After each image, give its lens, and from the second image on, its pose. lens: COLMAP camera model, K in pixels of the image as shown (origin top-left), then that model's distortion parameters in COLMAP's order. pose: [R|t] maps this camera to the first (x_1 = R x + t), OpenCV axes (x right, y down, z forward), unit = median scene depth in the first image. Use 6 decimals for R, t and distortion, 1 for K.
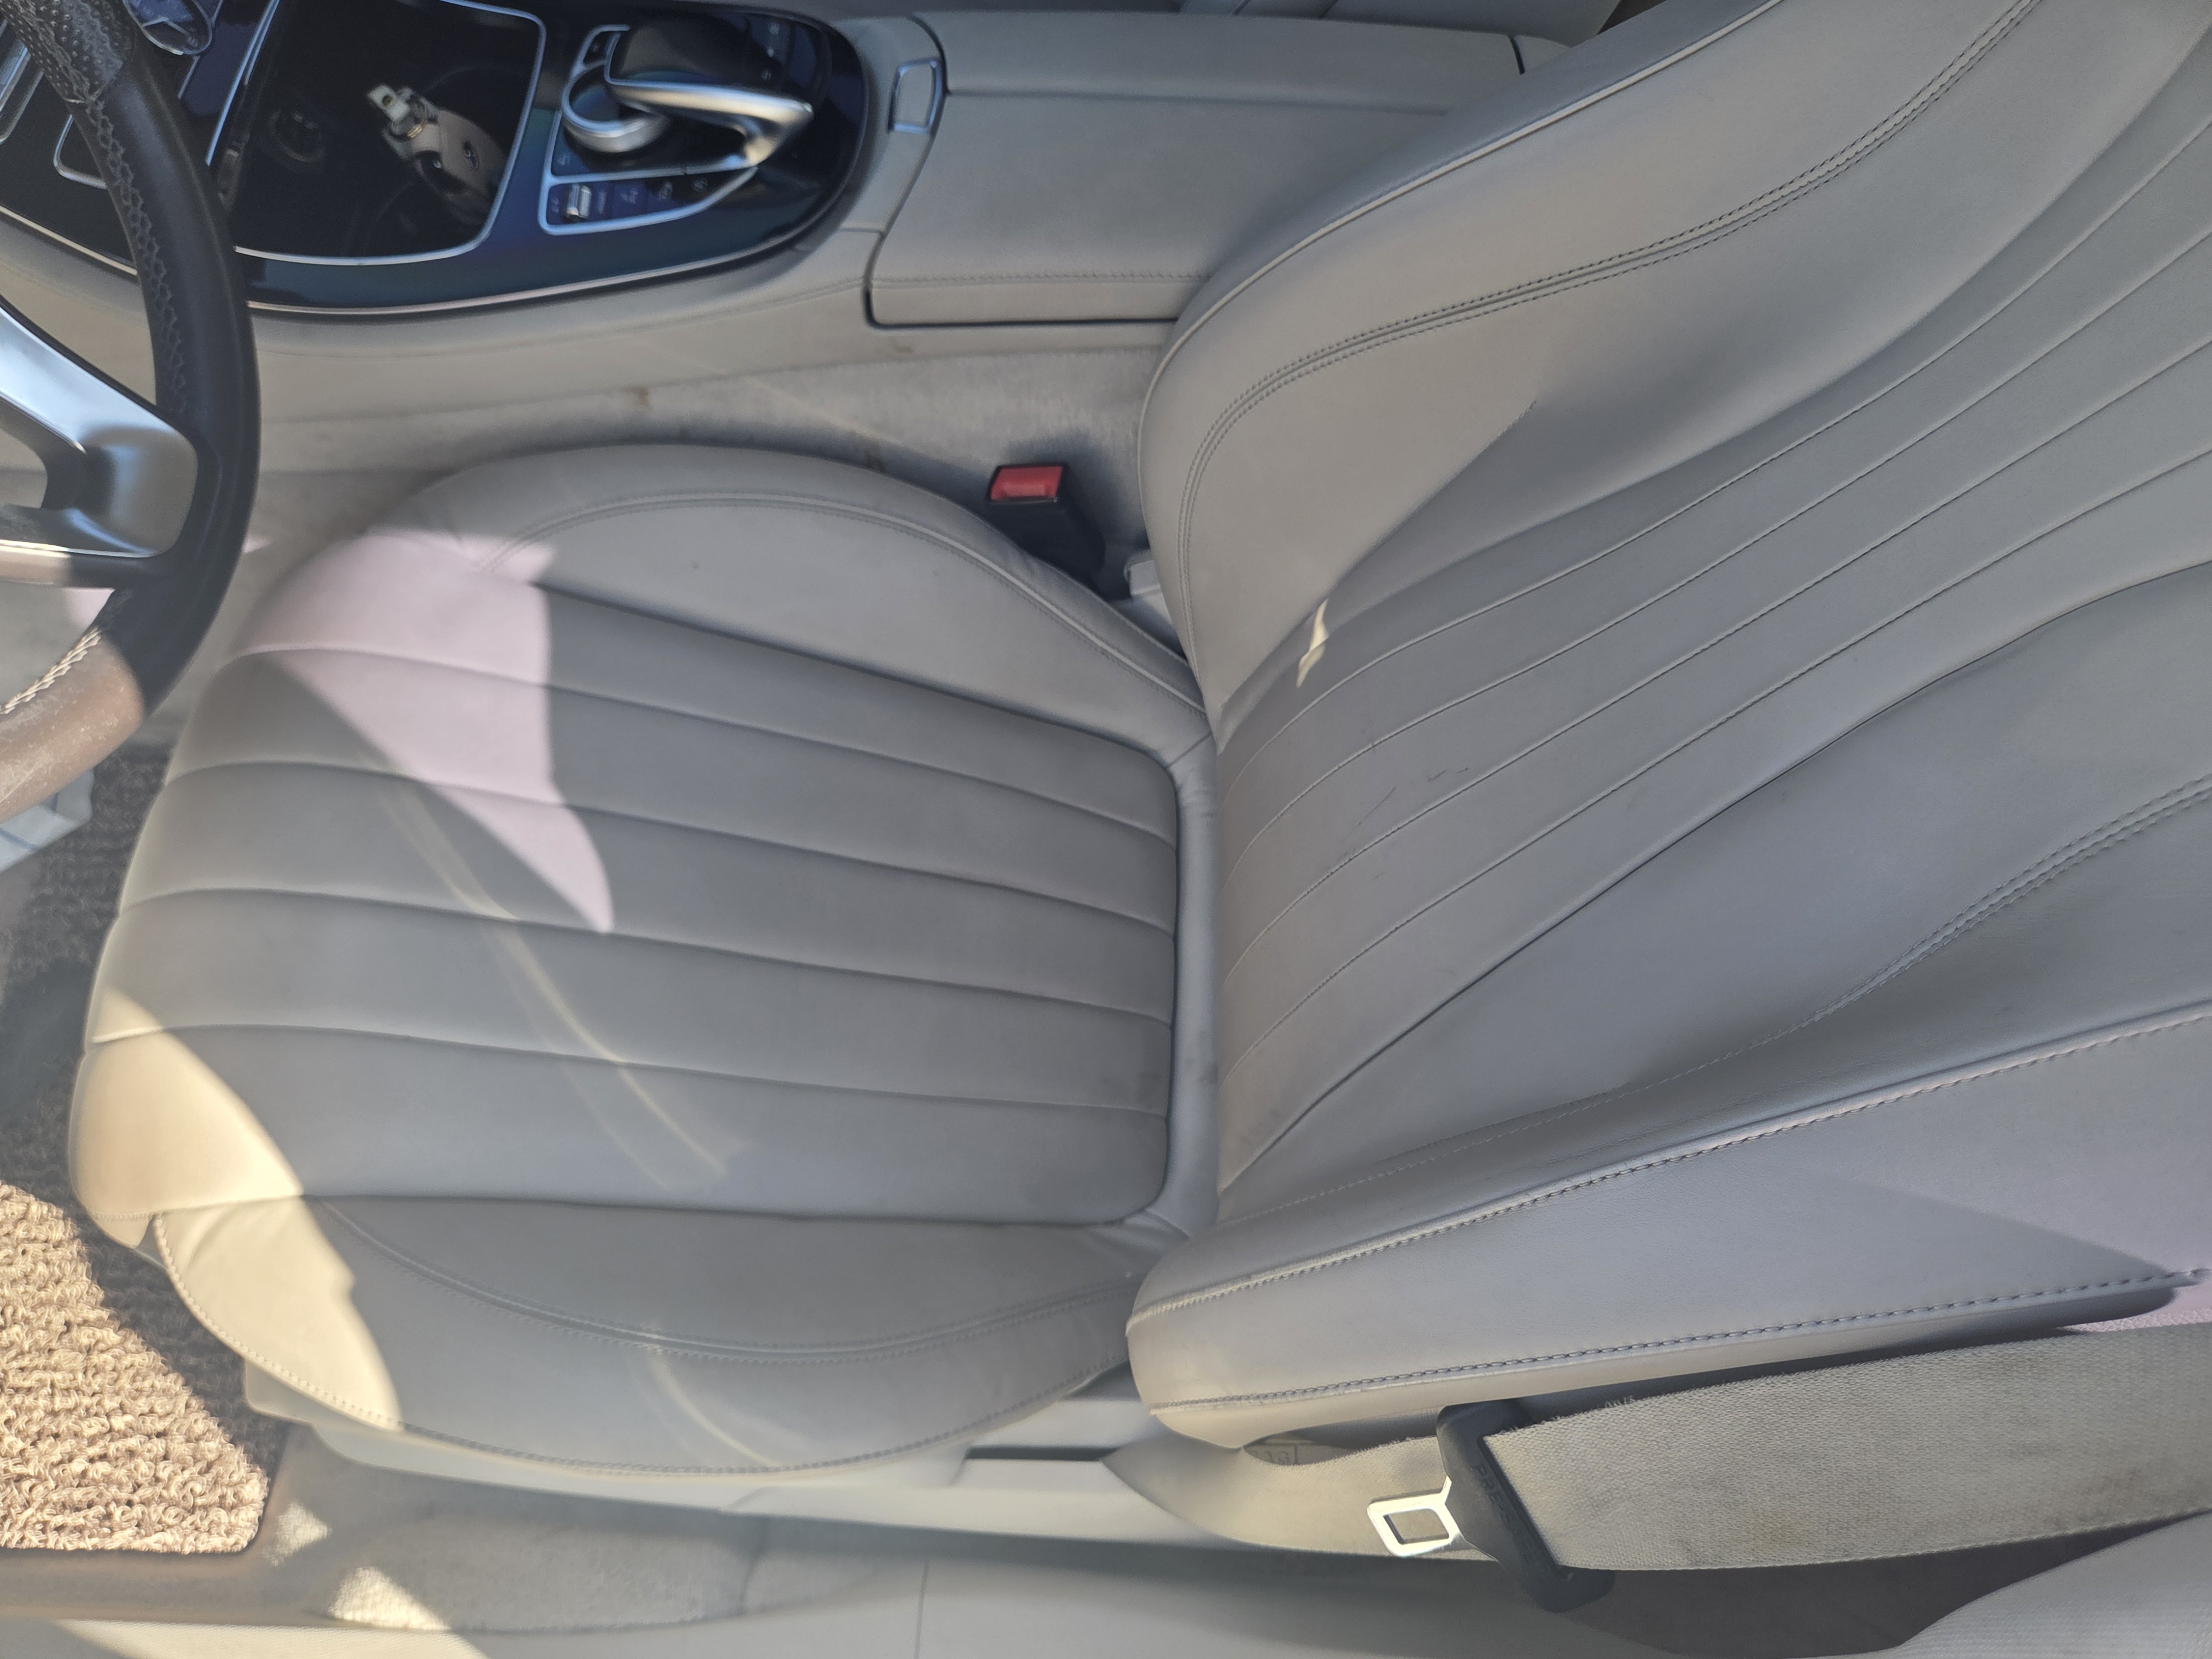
lens RADIAL K [[1485.4, 0, 1095.1], [0, 1485.4, 826.8], [0, 0, 1]] dist [0.038700, -0.038459]
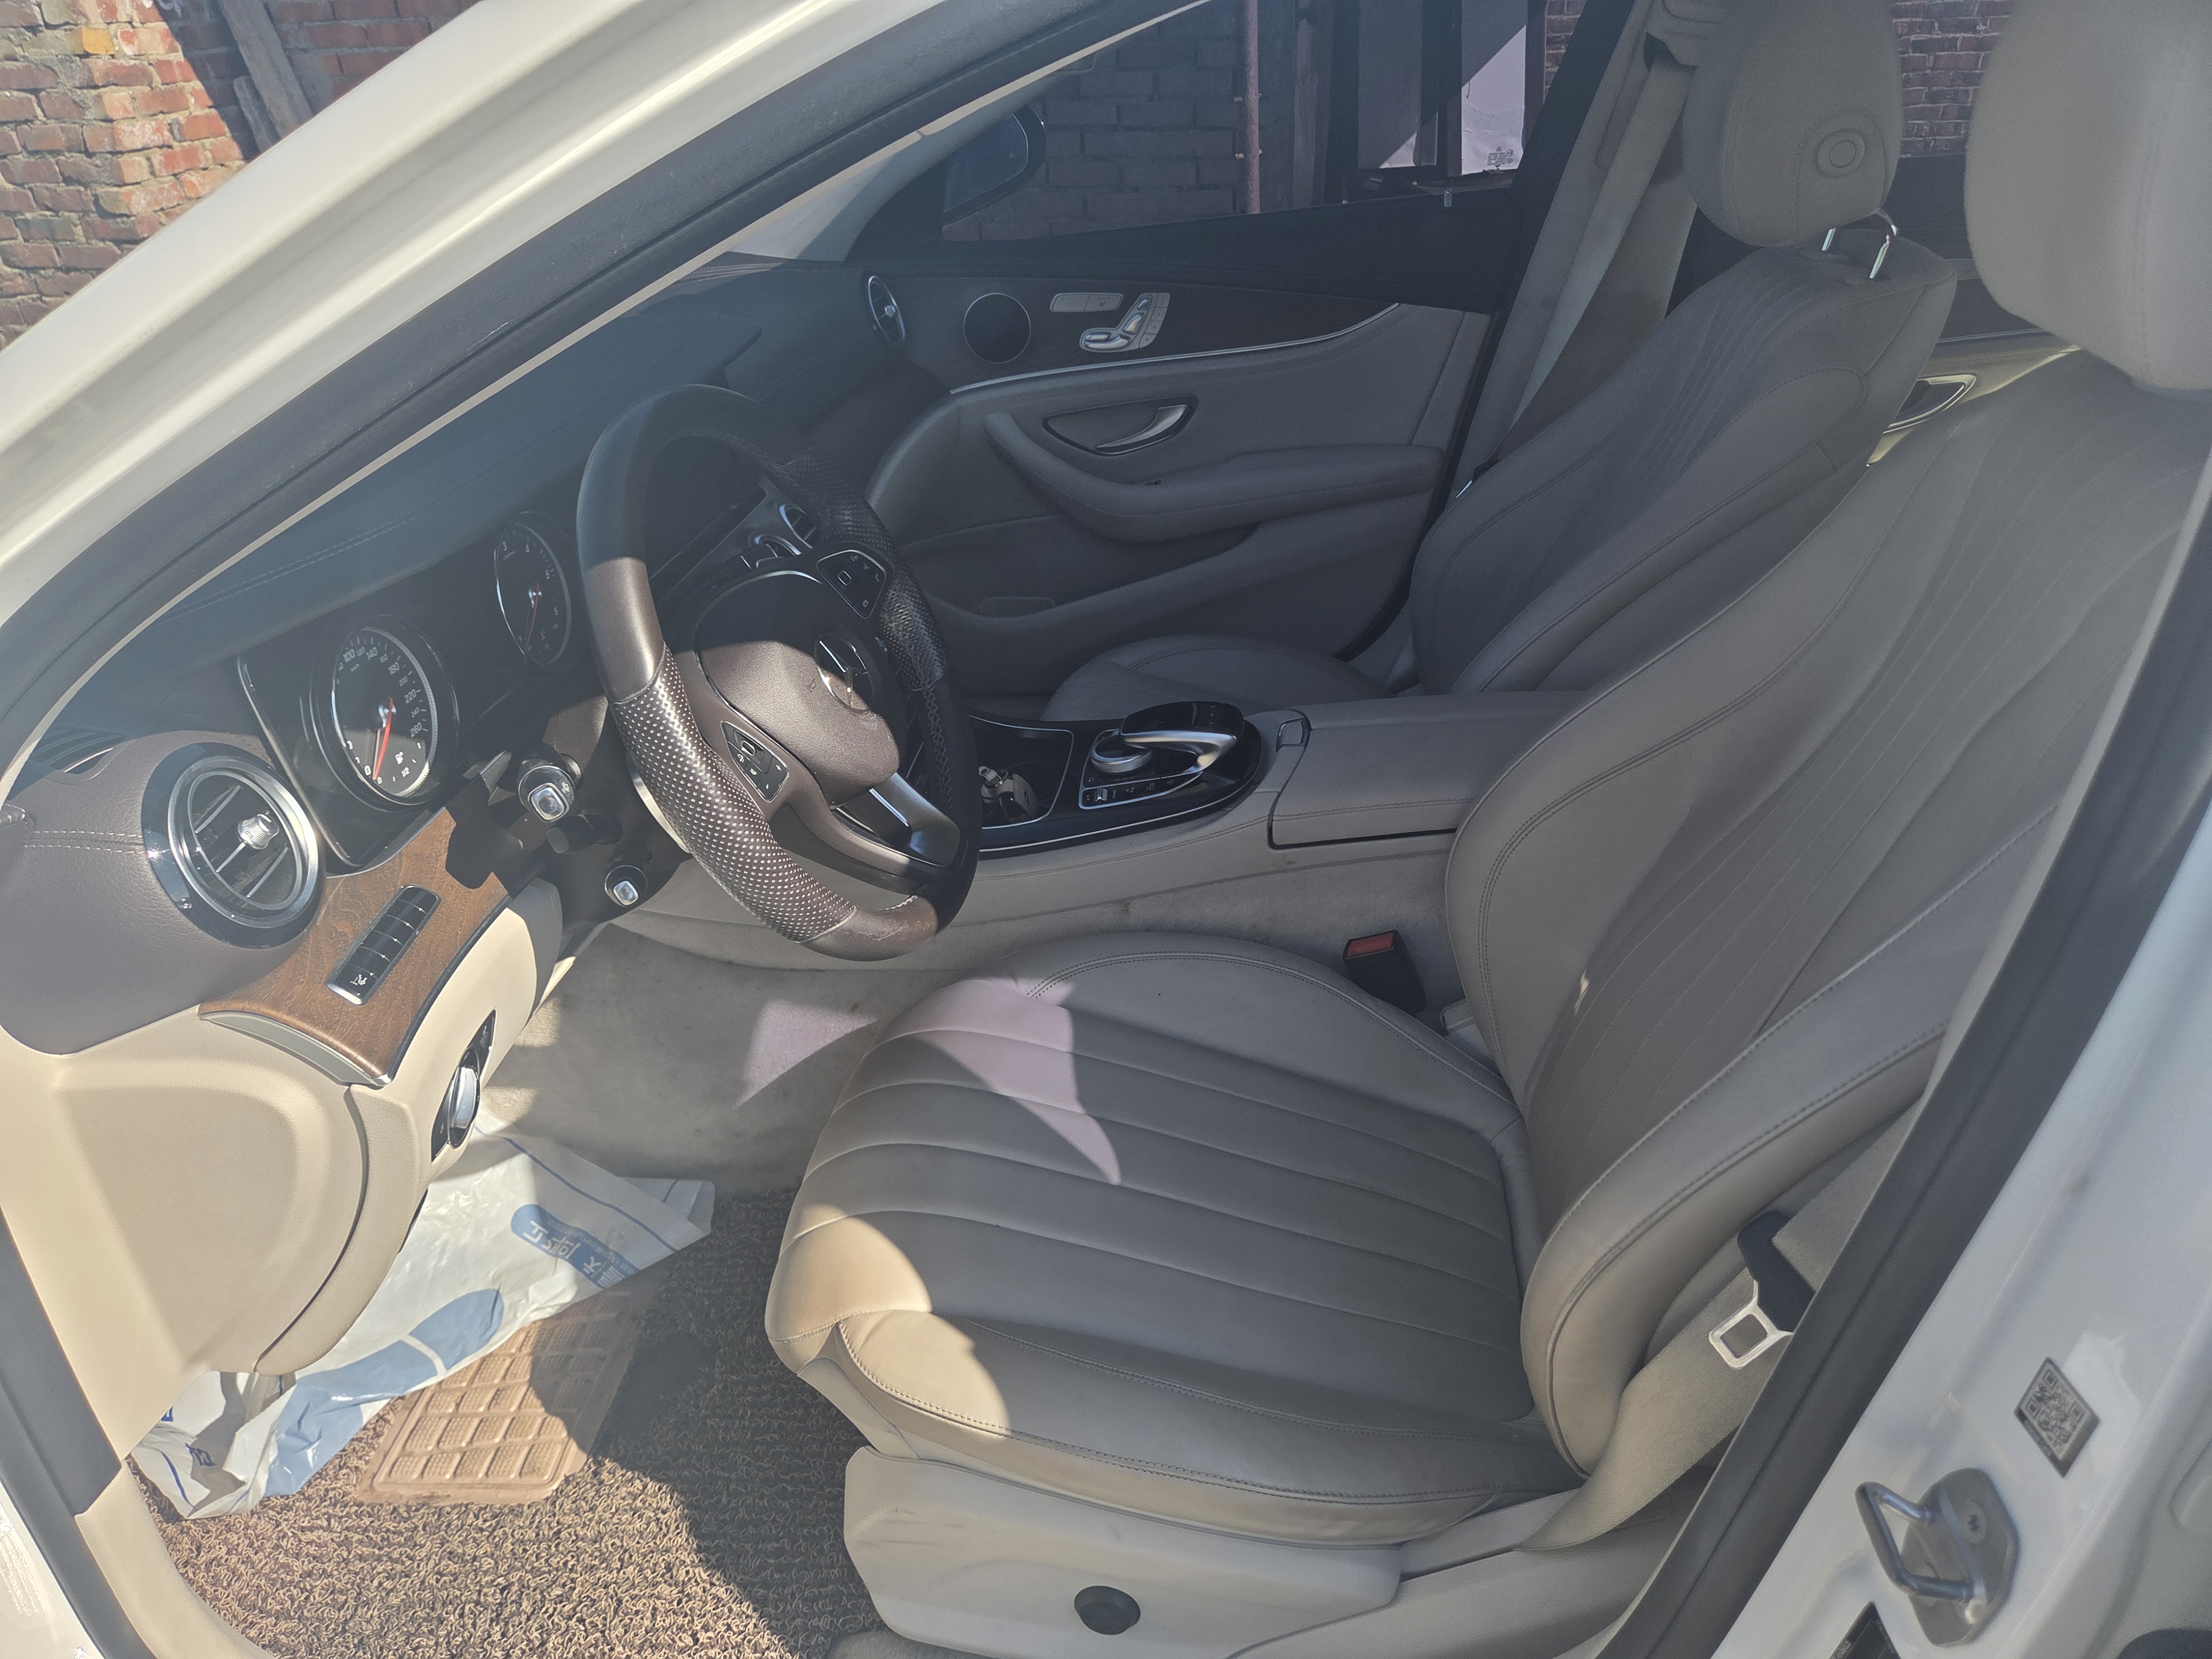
lens RADIAL K [[1516.4, 0, 1102.0], [0, 1516.4, 834.8], [0, 0, 1]] dist [0.054430, -0.050679]
pose [[0.989397, -0.069767, -0.127381, -0.115066], [-0.015819, 0.820078, -0.572033, 0.584271], [0.144371, 0.567983, 0.810279, -0.372471]]
